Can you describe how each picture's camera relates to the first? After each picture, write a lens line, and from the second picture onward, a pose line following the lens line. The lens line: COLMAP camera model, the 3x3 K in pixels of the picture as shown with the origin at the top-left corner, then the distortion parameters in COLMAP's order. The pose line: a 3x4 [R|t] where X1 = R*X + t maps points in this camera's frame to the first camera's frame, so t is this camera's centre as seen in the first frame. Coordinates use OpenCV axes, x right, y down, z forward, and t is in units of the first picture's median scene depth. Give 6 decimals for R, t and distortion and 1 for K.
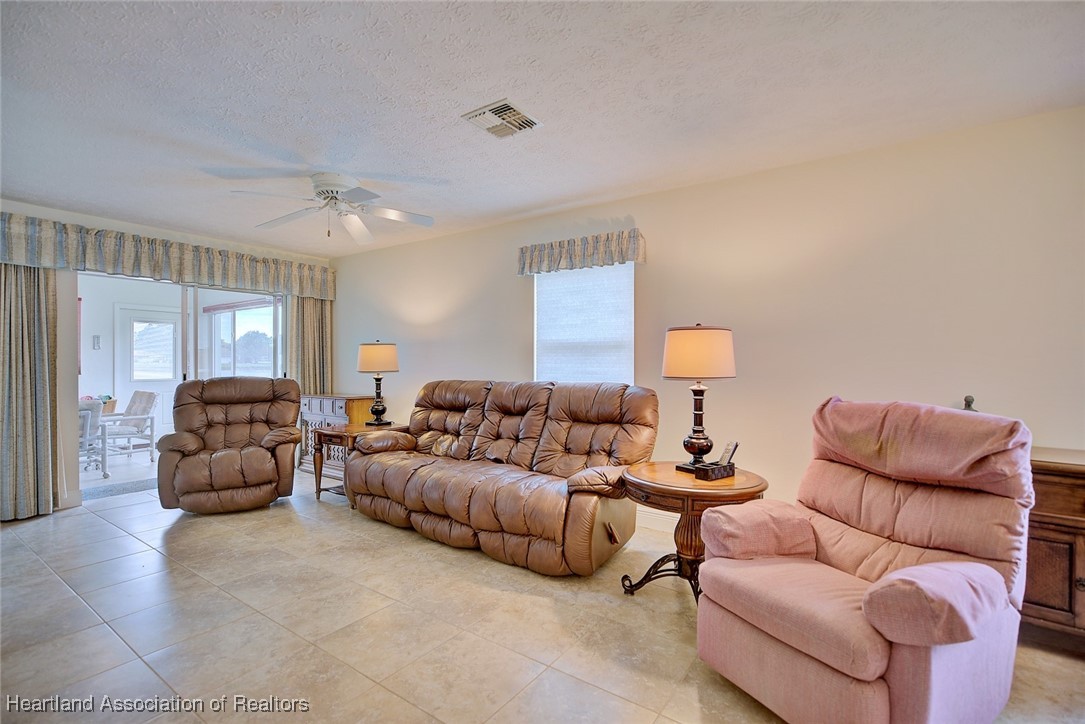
lens RADIAL K [[496.7, 0, 532.7], [0, 496.7, 360.0], [0, 0, 1]] dist [-0.002095, -0.001186]
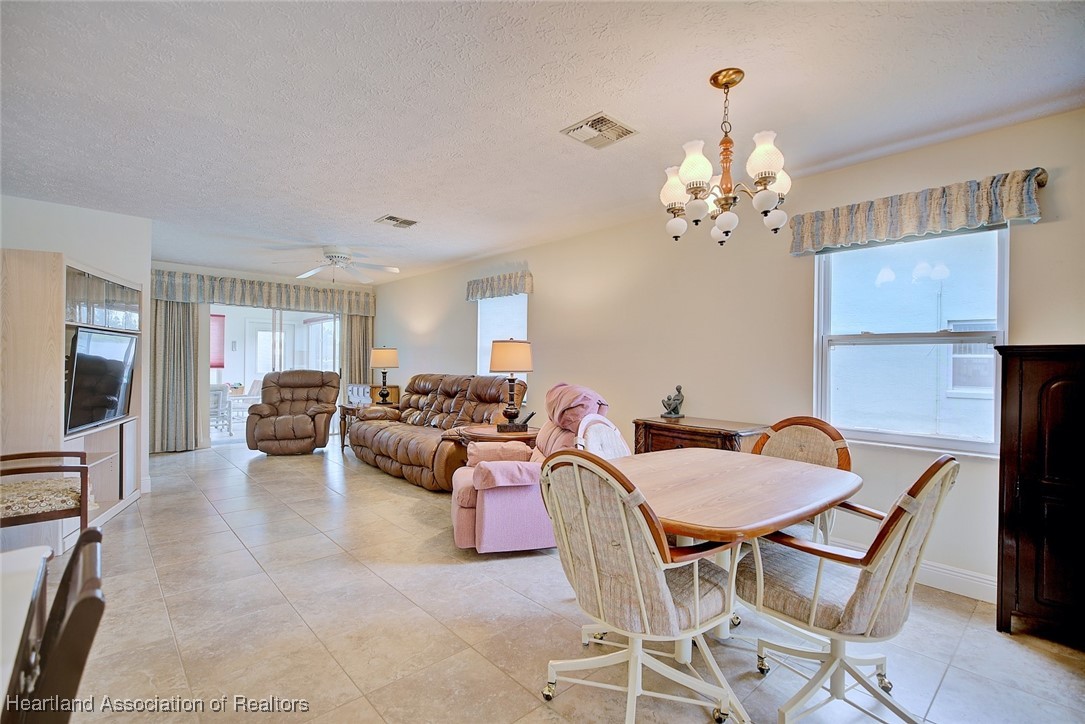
lens RADIAL K [[496.7, 0, 531.4], [0, 496.7, 359.5], [0, 0, 1]] dist [-0.002095, -0.001186]
pose [[0.974774, 0.007419, -0.223069, 0.494366], [-0.008159, 0.999964, -0.002397, -0.000002], [0.223044, 0.004157, 0.974800, -0.367127]]
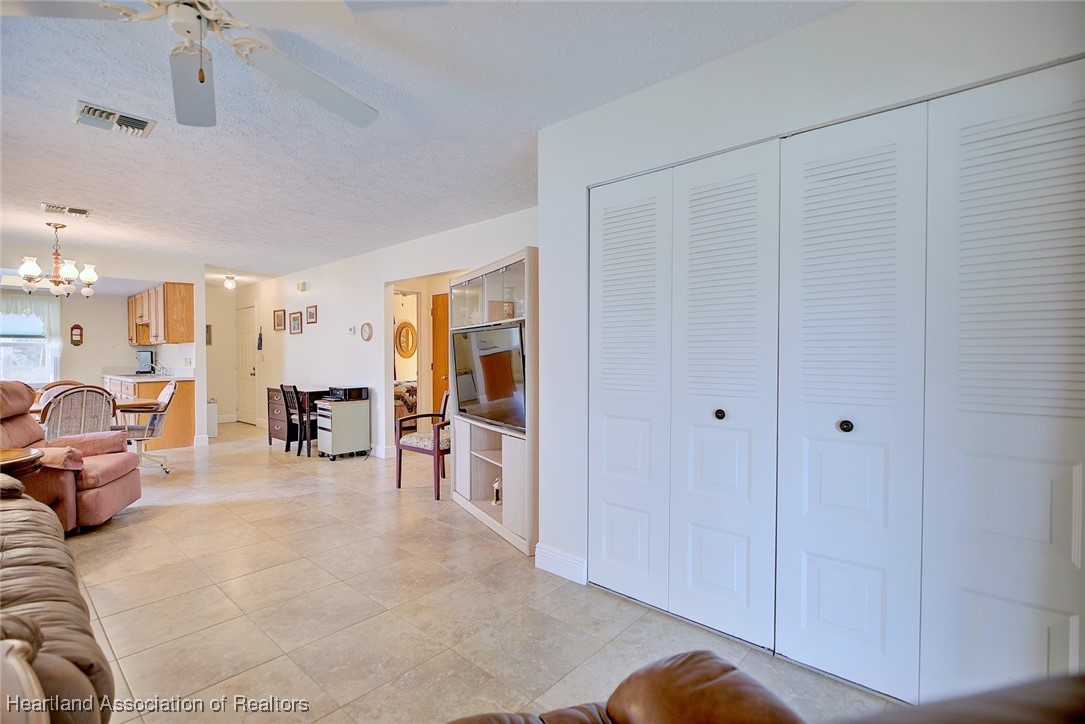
lens RADIAL K [[496.7, 0, 543.8], [0, 496.7, 362.2], [0, 0, 1]] dist [-0.002095, -0.001186]
pose [[-0.994911, -0.002535, 0.100728, -0.663153], [-0.001456, 0.999941, 0.010785, 0.004164], [-0.100749, 0.010583, -0.994856, 1.223297]]
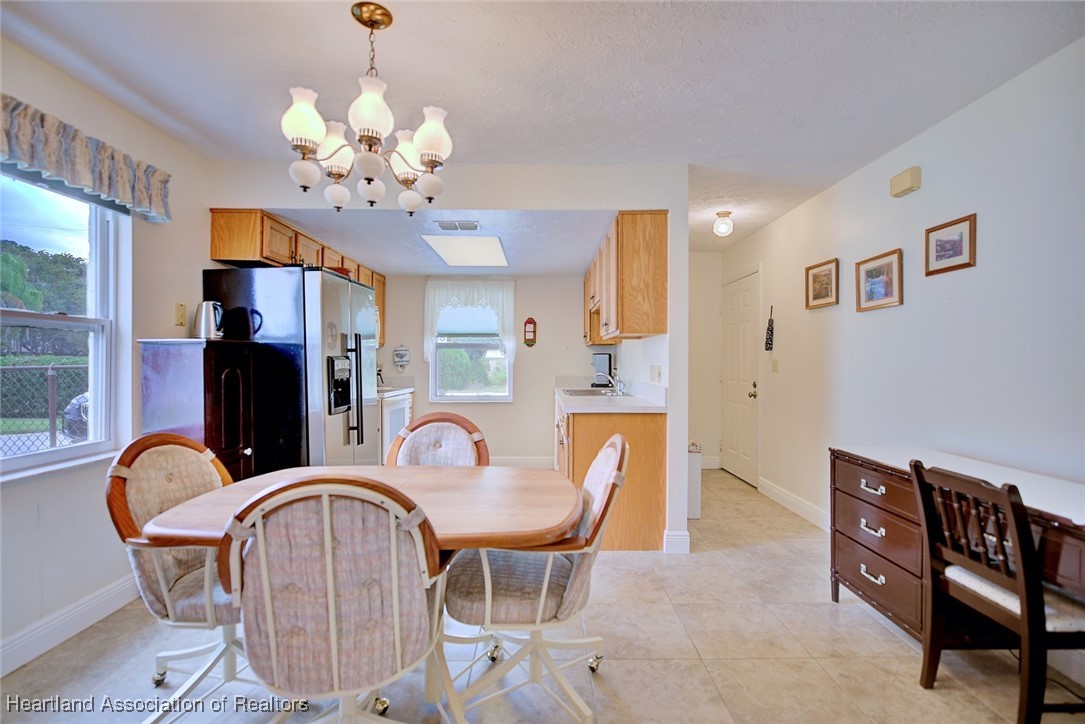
lens RADIAL K [[496.7, 0, 547.0], [0, 496.7, 368.0], [0, 0, 1]] dist [-0.002095, -0.001186]
pose [[-0.593373, -0.018669, 0.804711, 0.132533], [-0.008126, 0.999819, 0.017204, 0.000987], [-0.804887, 0.003669, -0.593417, 0.325535]]
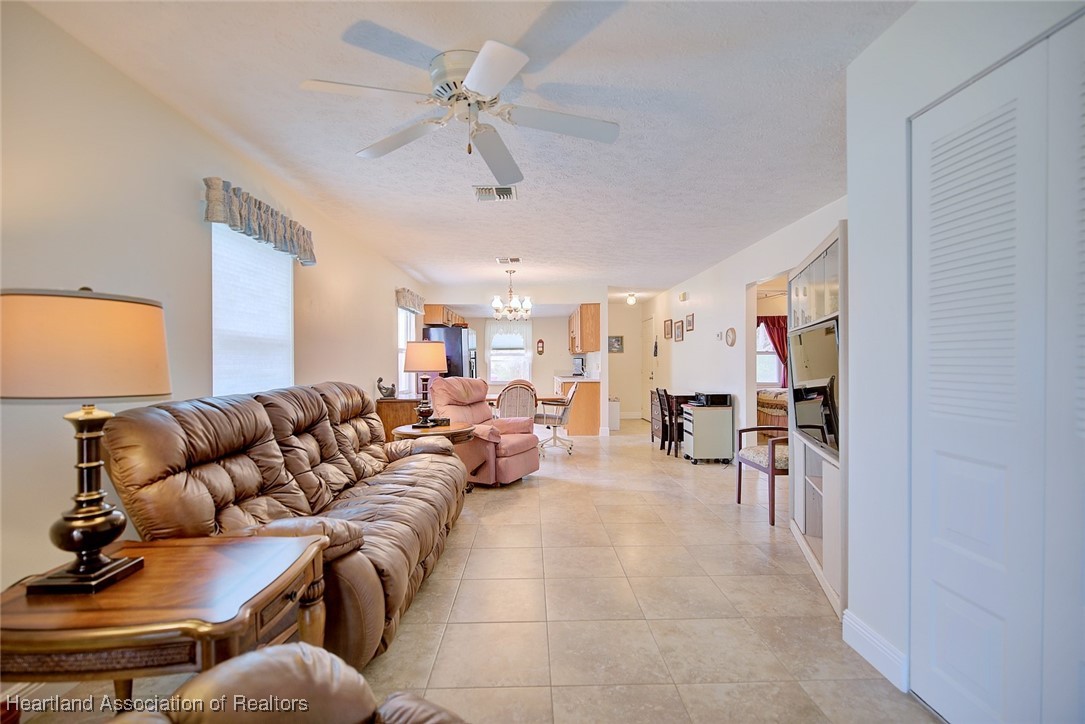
lens RADIAL K [[496.7, 0, 543.6], [0, 496.7, 362.2], [0, 0, 1]] dist [-0.002095, -0.001186]
pose [[-0.605631, -0.000552, 0.795745, -0.809085], [-0.000332, 1.000000, 0.000441, 0.003155], [-0.795746, 0.000003, -0.605631, 1.108209]]
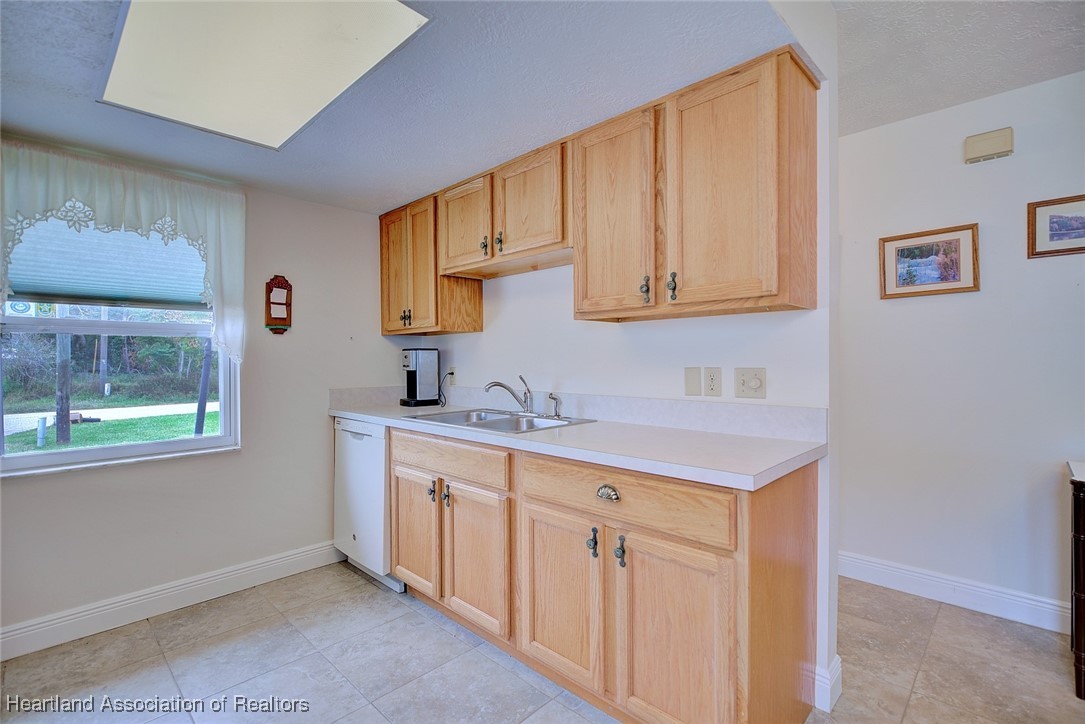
lens RADIAL K [[496.7, 0, 538.7], [0, 496.7, 362.0], [0, 0, 1]] dist [-0.002095, -0.001186]
pose [[-0.989225, -0.000691, 0.146402, 0.822409], [-0.000468, 0.999999, 0.001554, 0.003703], [-0.146402, 0.001469, -0.989224, 0.169507]]
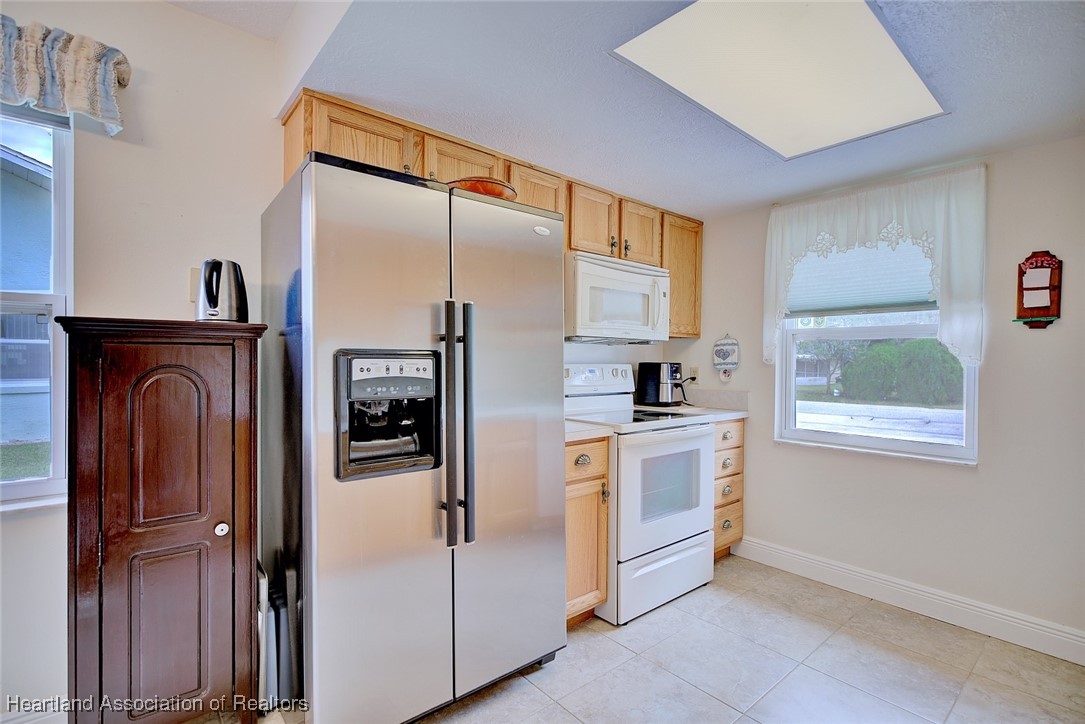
lens RADIAL K [[496.7, 0, 546.8], [0, 496.7, 363.1], [0, 0, 1]] dist [-0.002095, -0.001186]
pose [[0.237567, -0.009039, 0.971329, 0.649653], [-0.011415, 0.999862, 0.012096, 0.002288], [-0.971304, -0.013962, 0.237431, -0.082599]]
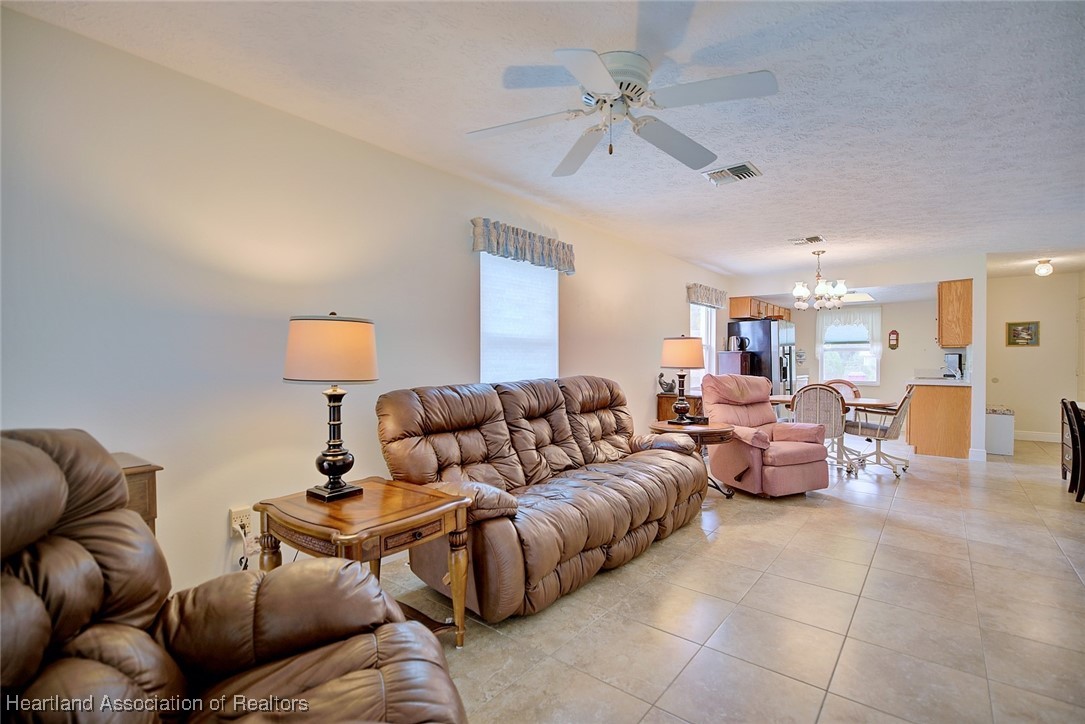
lens RADIAL K [[496.7, 0, 544.4], [0, 496.7, 362.7], [0, 0, 1]] dist [-0.002095, -0.001186]
pose [[0.051301, -0.012501, 0.998605, -0.879950], [-0.003857, 0.999912, 0.012715, -0.000104], [-0.998676, -0.004504, 0.051248, 0.898444]]
